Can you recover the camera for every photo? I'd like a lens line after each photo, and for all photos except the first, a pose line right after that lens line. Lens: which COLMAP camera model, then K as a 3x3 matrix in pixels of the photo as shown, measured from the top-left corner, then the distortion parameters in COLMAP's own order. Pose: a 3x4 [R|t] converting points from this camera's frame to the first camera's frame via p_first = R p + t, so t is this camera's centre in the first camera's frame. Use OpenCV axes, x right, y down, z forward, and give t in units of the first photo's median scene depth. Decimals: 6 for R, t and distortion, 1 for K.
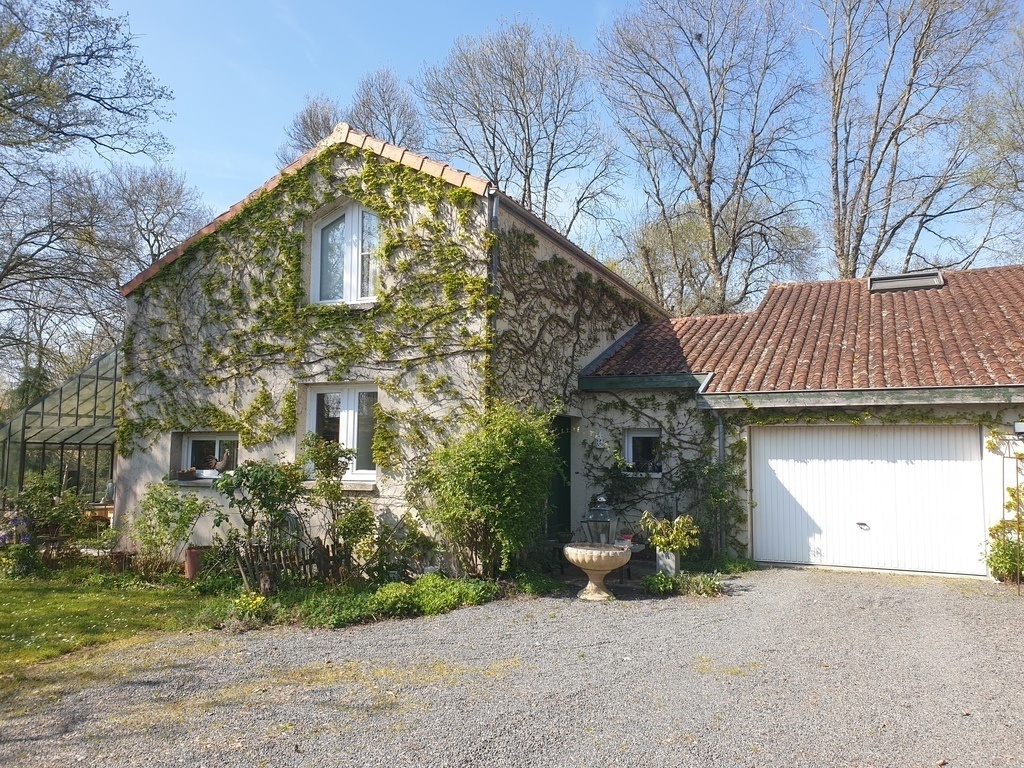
lens RADIAL K [[790.8, 0, 514.1], [0, 790.8, 388.3], [0, 0, 1]] dist [0.006816, 0.001461]
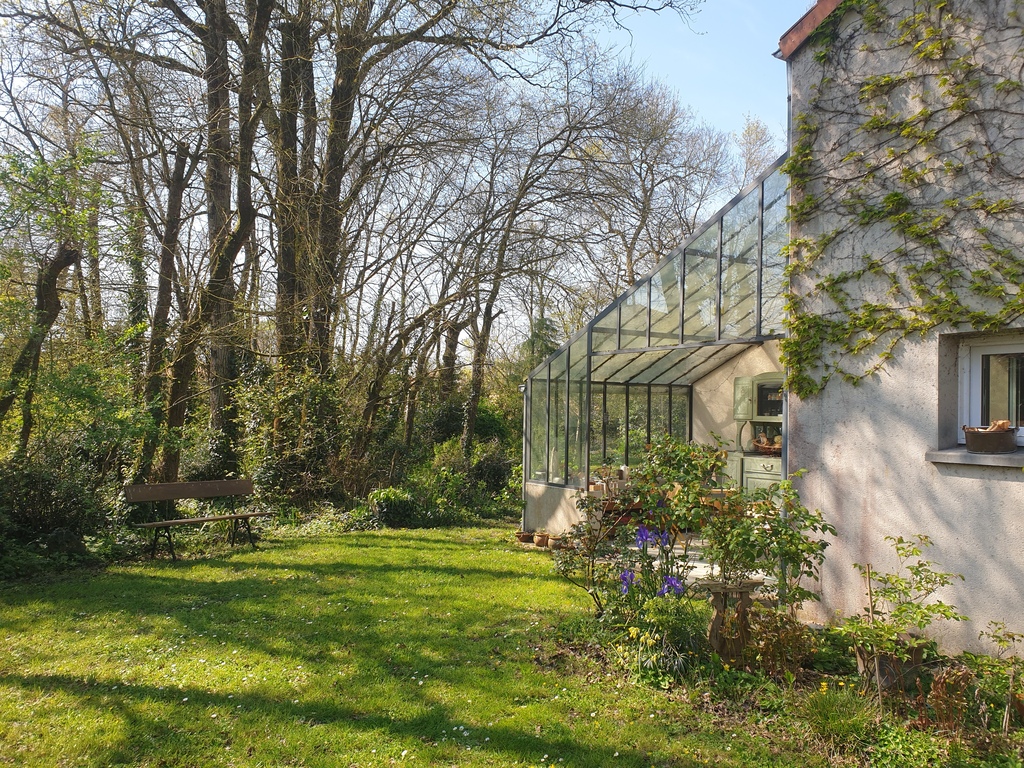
lens RADIAL K [[790.8, 0, 512.0], [0, 790.8, 386.4], [0, 0, 1]] dist [0.006816, 0.001461]
pose [[0.846561, -0.016093, -0.532049, -0.392908], [0.042396, 0.998406, 0.037258, 0.055988], [0.530601, -0.054098, 0.845894, 0.517907]]
